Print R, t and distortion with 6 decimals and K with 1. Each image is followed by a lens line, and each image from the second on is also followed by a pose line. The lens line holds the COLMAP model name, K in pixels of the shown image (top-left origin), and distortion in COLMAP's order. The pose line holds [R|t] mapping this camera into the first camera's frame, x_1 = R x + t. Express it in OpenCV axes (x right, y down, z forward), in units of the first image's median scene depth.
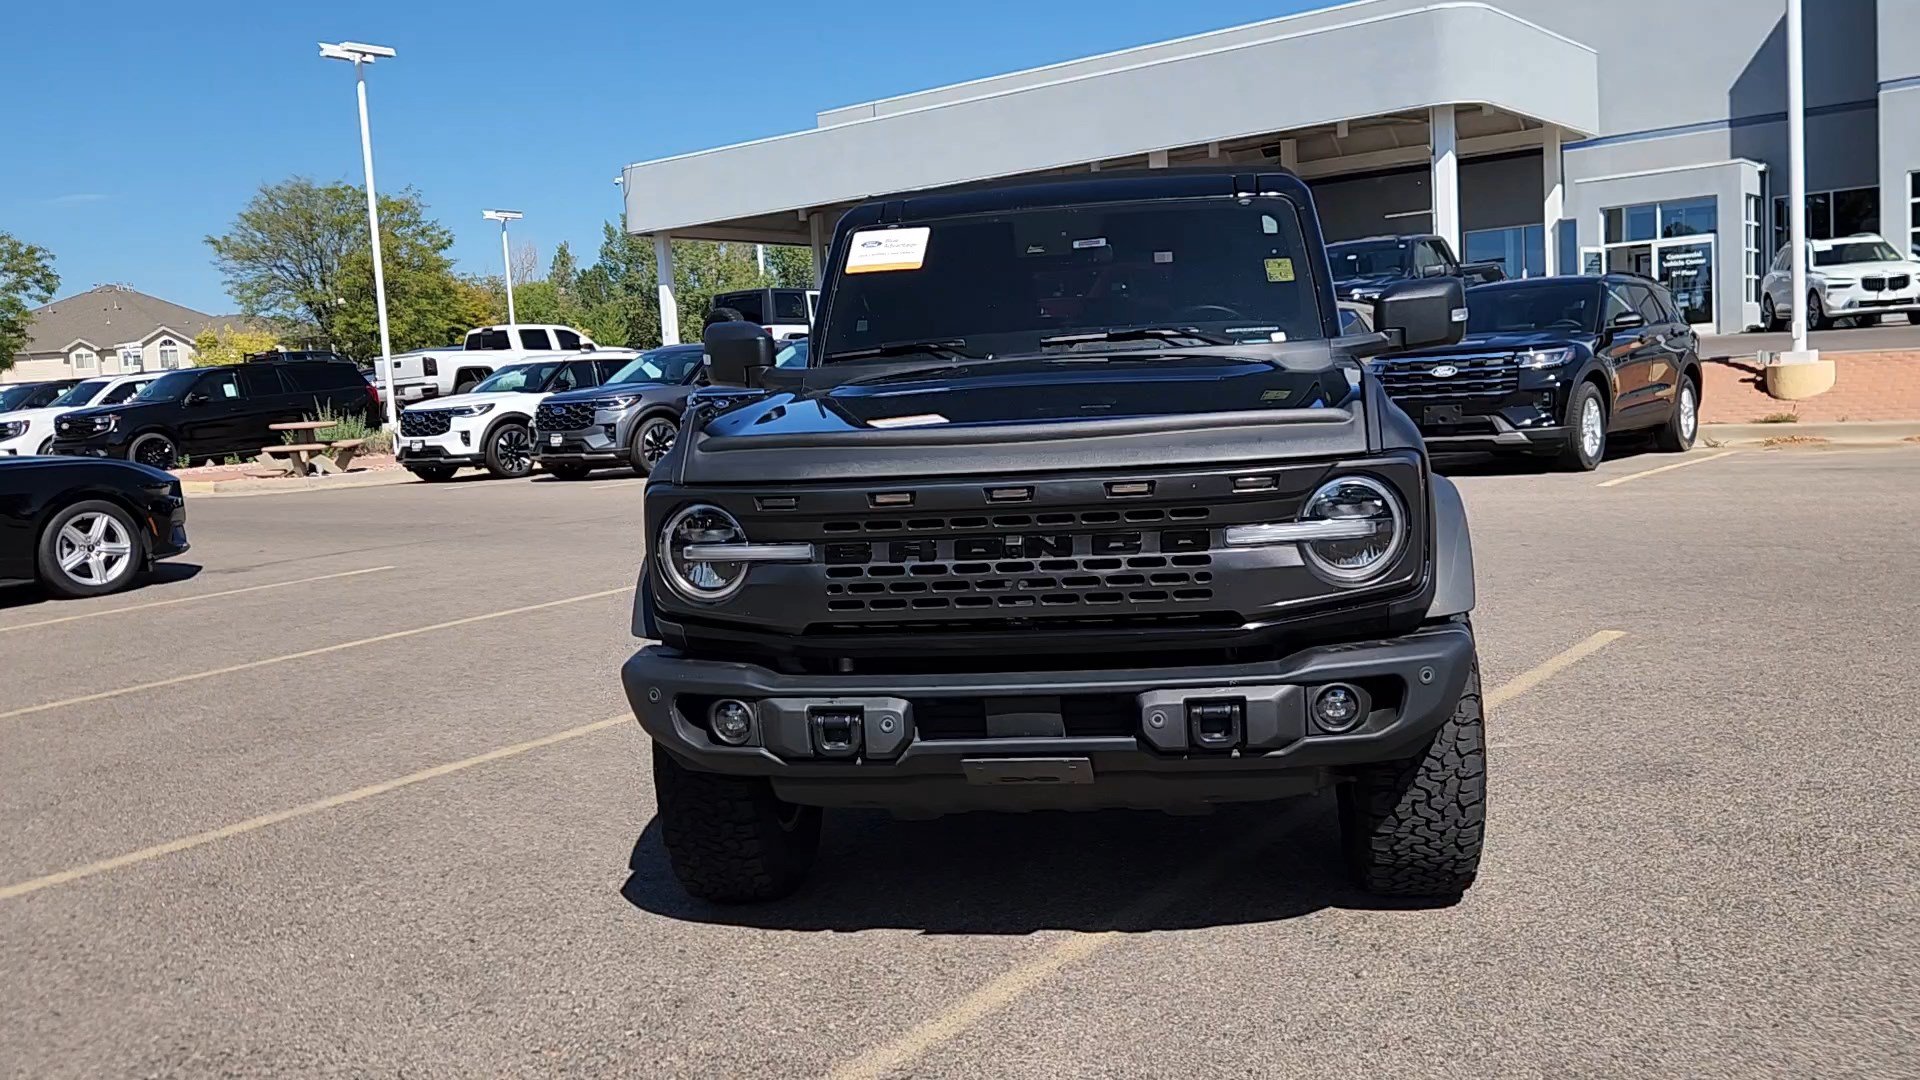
lens RADIAL K [[1674.1, 0, 950.1], [0, 1674.1, 550.1], [0, 0, 1]] dist [0.029828, -0.014805]
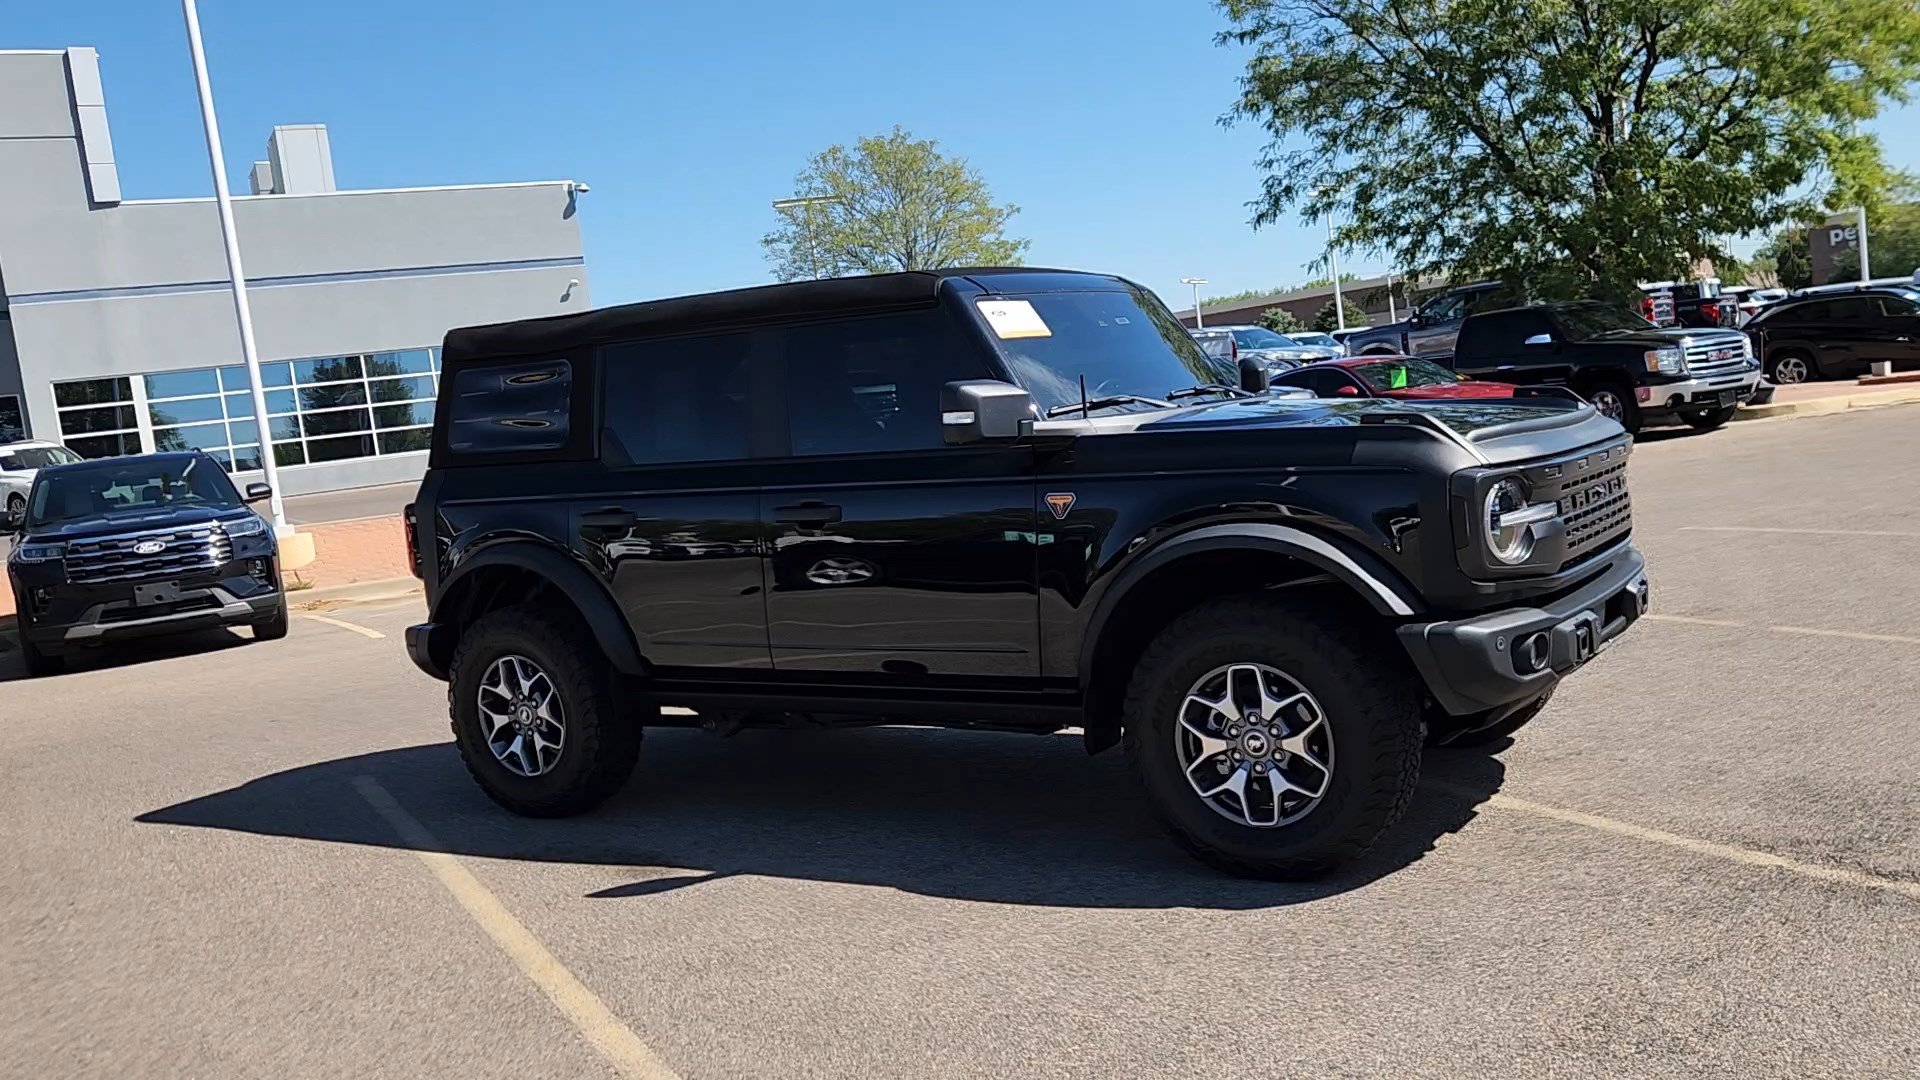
lens RADIAL K [[1674.1, 0, 945.5], [0, 1674.1, 542.4], [0, 0, 1]] dist [0.029828, -0.014805]
pose [[0.424367, -0.059172, 0.903555, -1.294111], [0.183715, 0.982735, -0.021926, -0.027916], [-0.886658, 0.175301, 0.427911, 0.754357]]
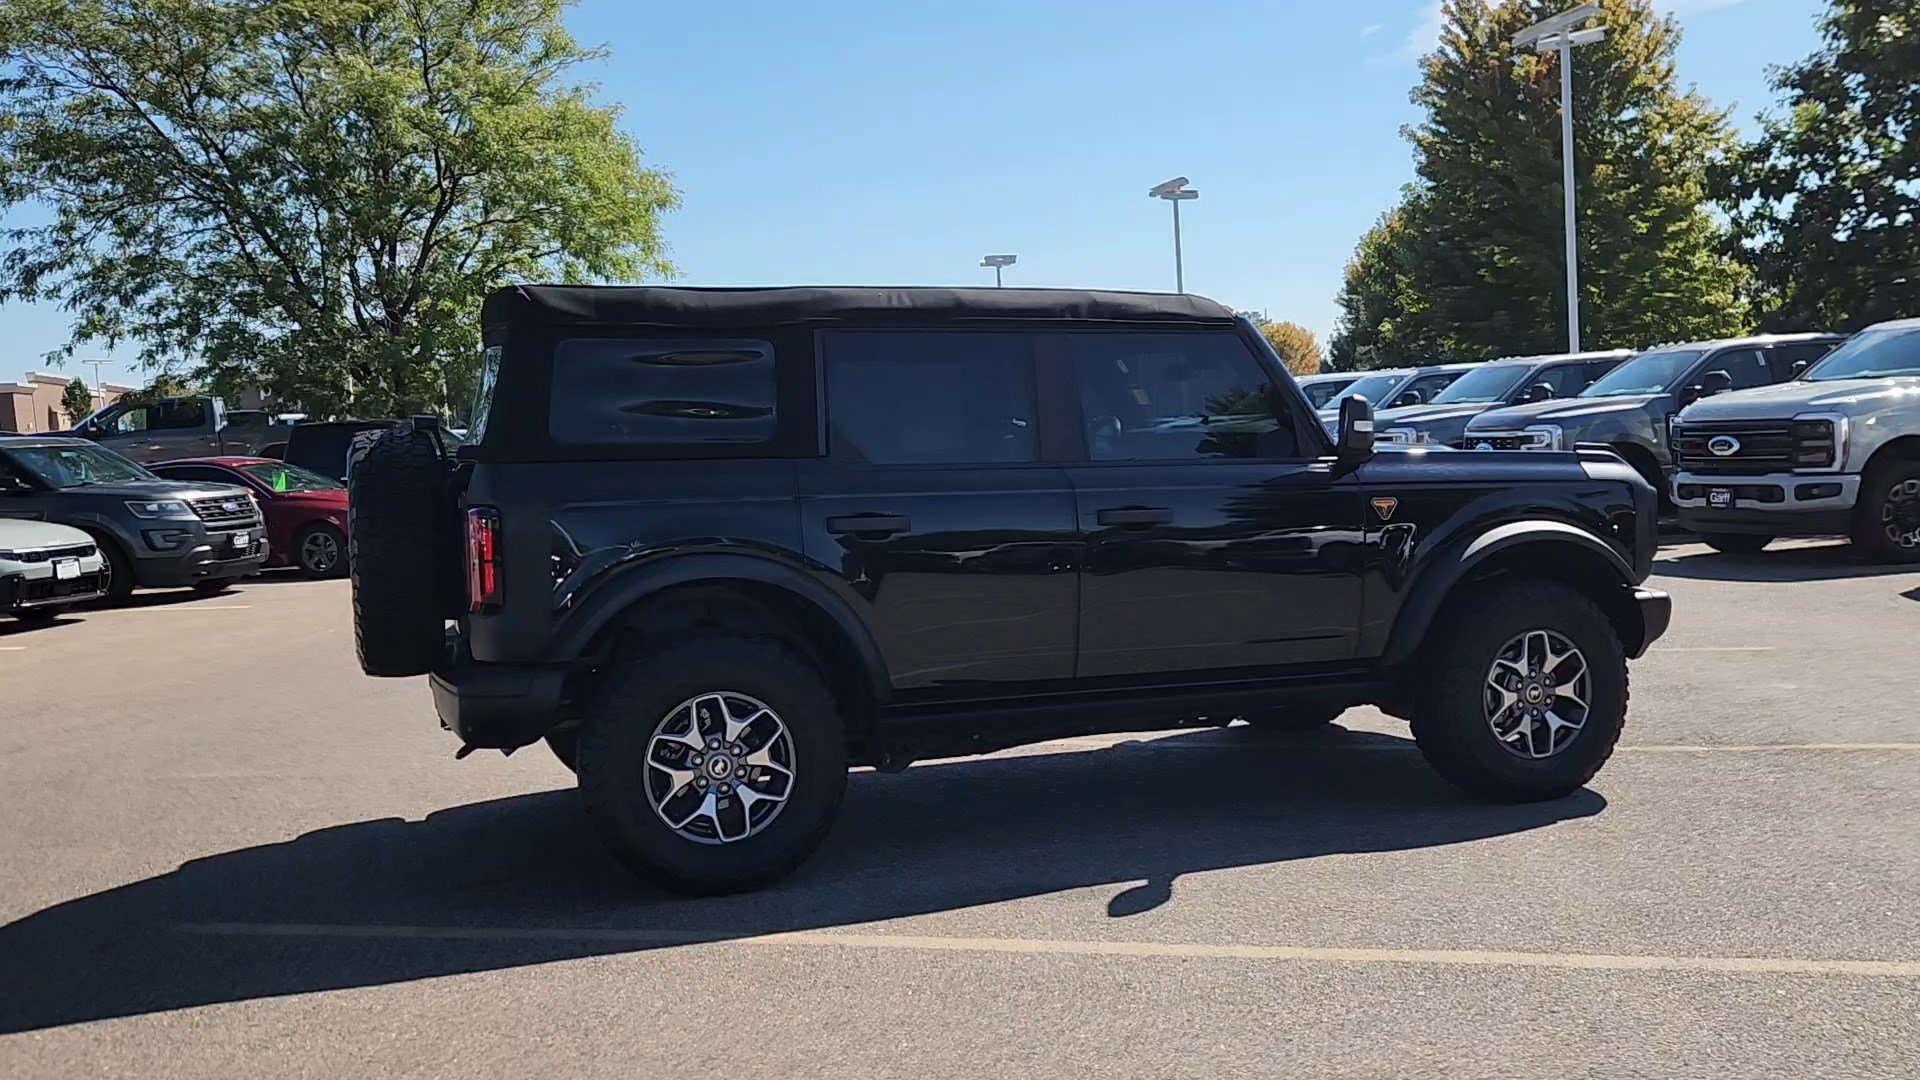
lens RADIAL K [[1674.1, 0, 943.9], [0, 1674.1, 540.3], [0, 0, 1]] dist [0.029828, -0.014805]
pose [[-0.448814, 0.020714, 0.893385, -1.267168], [0.170999, 0.983248, 0.063107, -0.196789], [-0.877112, 0.181091, -0.444838, 2.198666]]
